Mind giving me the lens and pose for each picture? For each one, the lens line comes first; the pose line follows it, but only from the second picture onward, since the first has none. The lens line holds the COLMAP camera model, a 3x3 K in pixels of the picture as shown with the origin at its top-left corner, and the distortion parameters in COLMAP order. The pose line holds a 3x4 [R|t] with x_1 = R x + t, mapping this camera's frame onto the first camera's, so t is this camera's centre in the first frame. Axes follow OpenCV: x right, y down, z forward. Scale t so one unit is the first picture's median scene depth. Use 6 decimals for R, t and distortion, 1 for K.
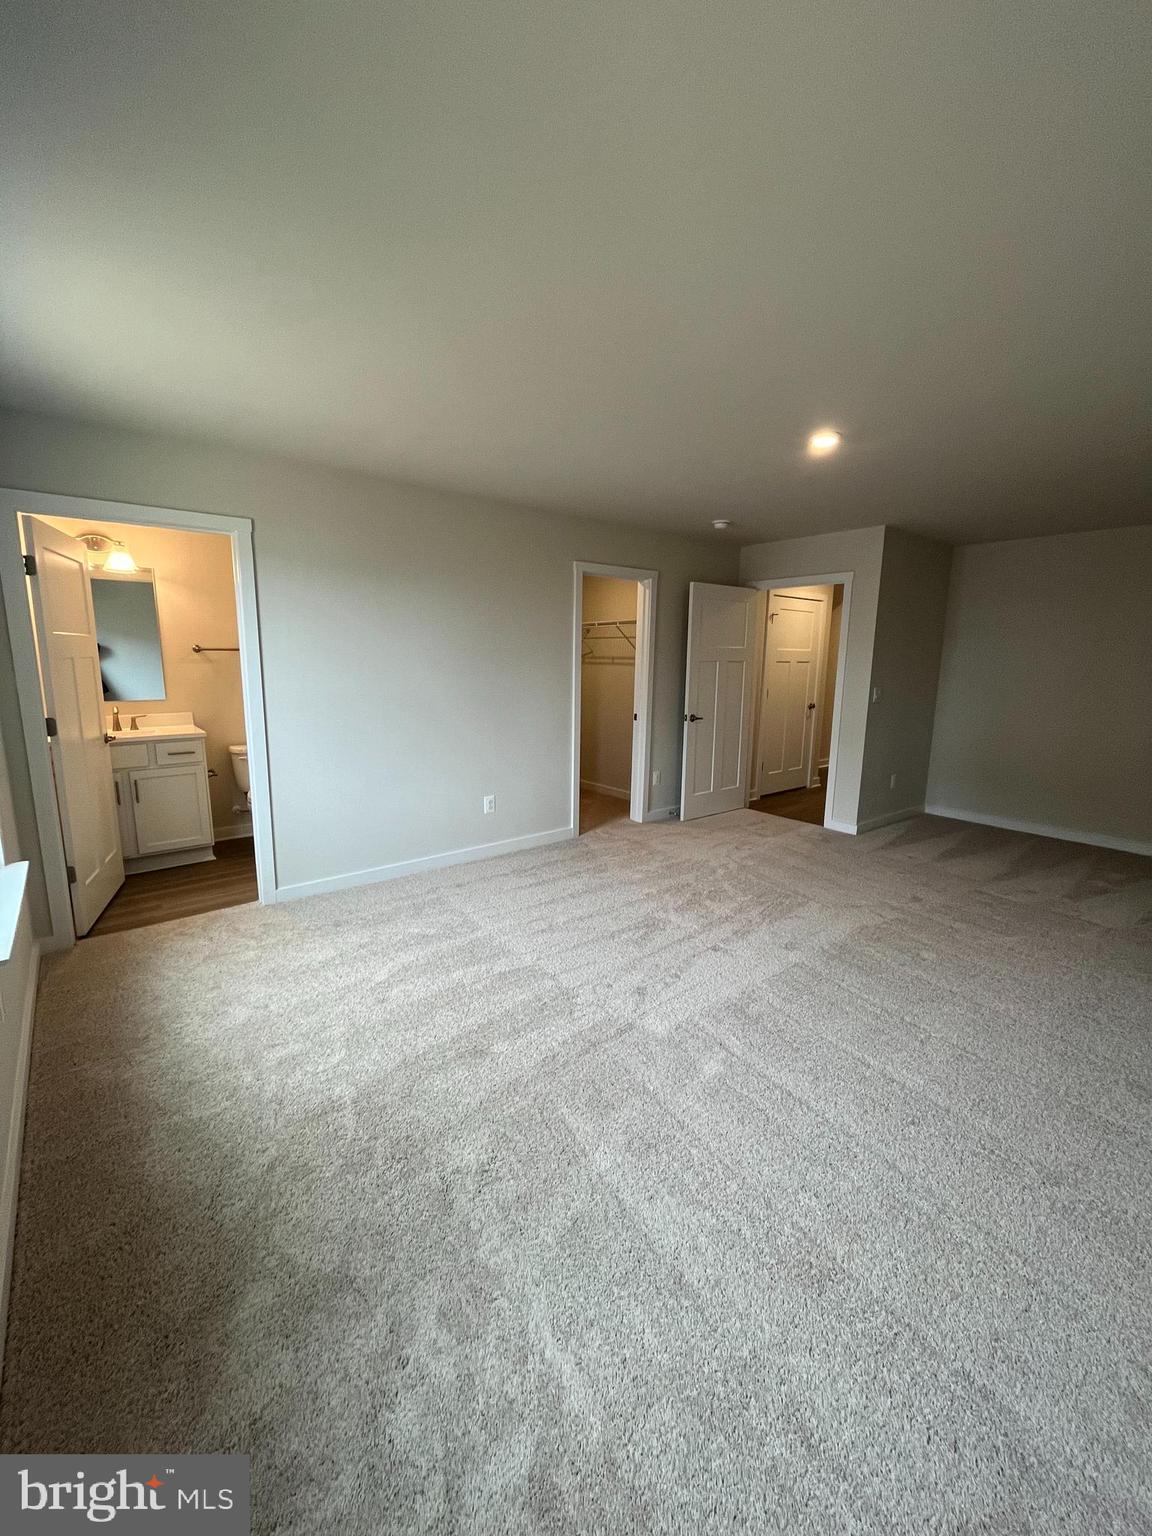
lens RADIAL K [[622.0, 0, 576.0], [0, 622.0, 768.0], [0, 0, 1]] dist [0.000315, 0.000011]
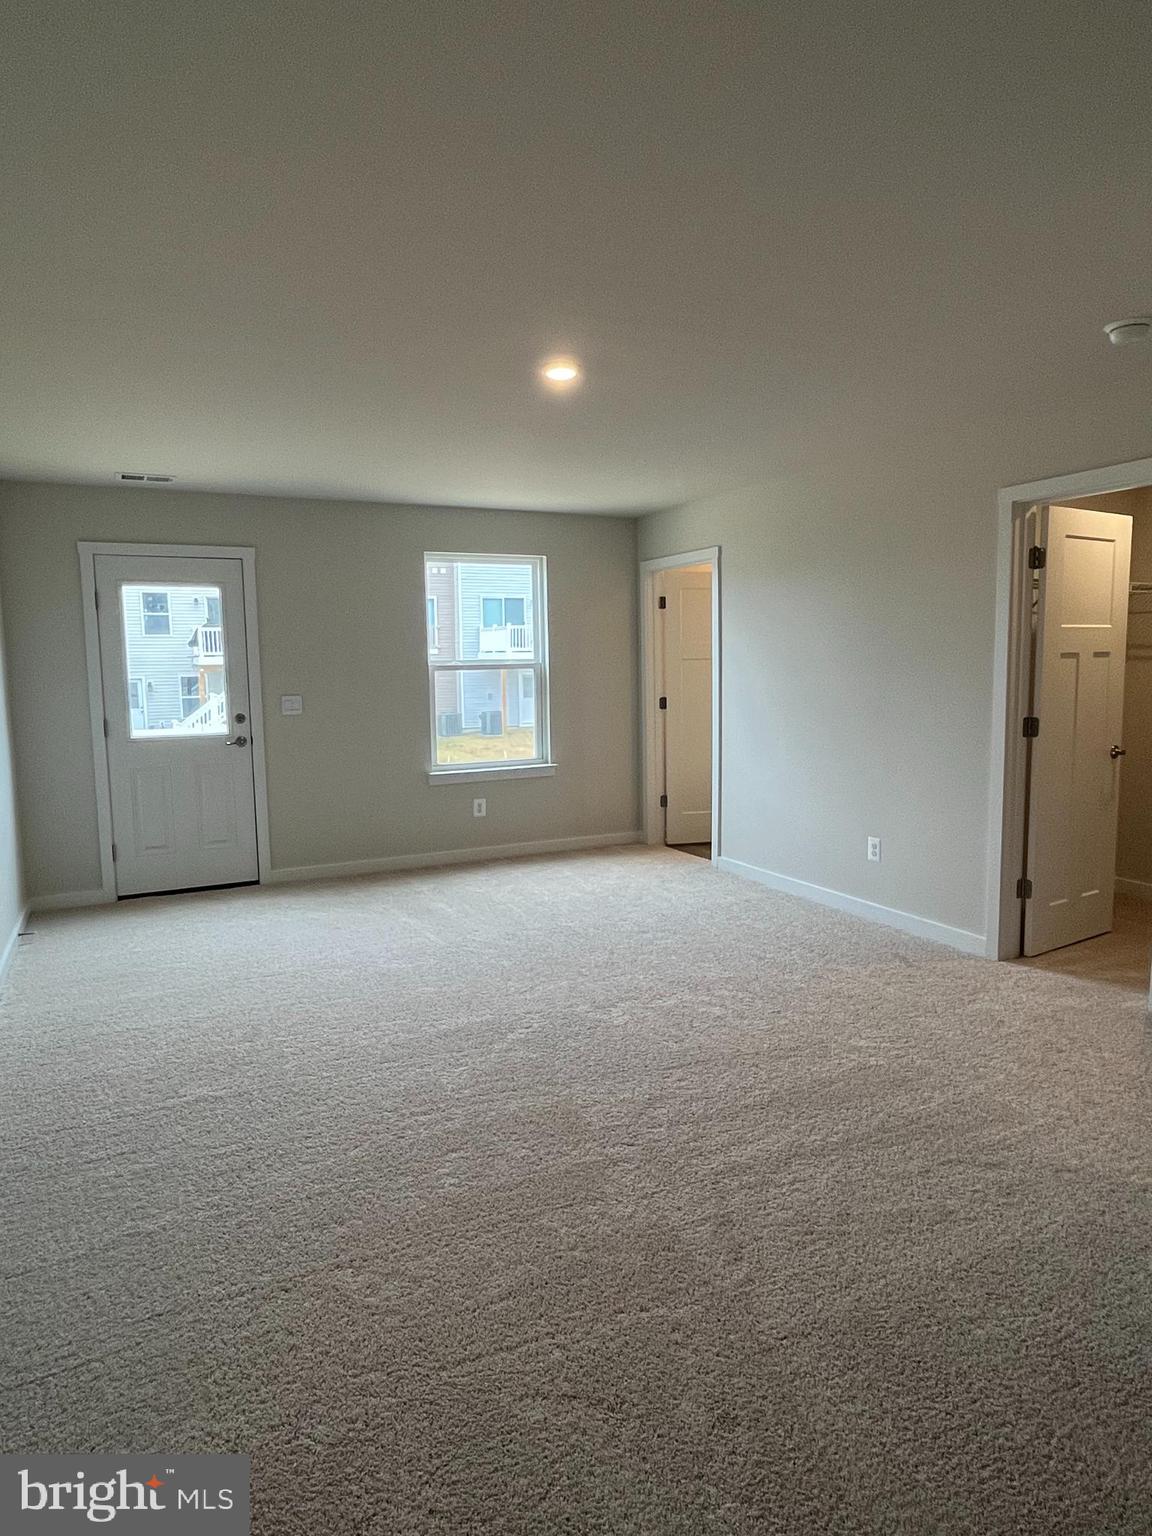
lens RADIAL K [[939.5, 0, 576.0], [0, 939.5, 768.0], [0, 0, 1]] dist [0.000556, 0.000063]
pose [[-0.221201, 0.107189, -0.969320, 1.018129], [-0.157343, 0.976997, 0.143944, -0.141730], [0.962452, 0.184356, -0.199247, 0.861775]]
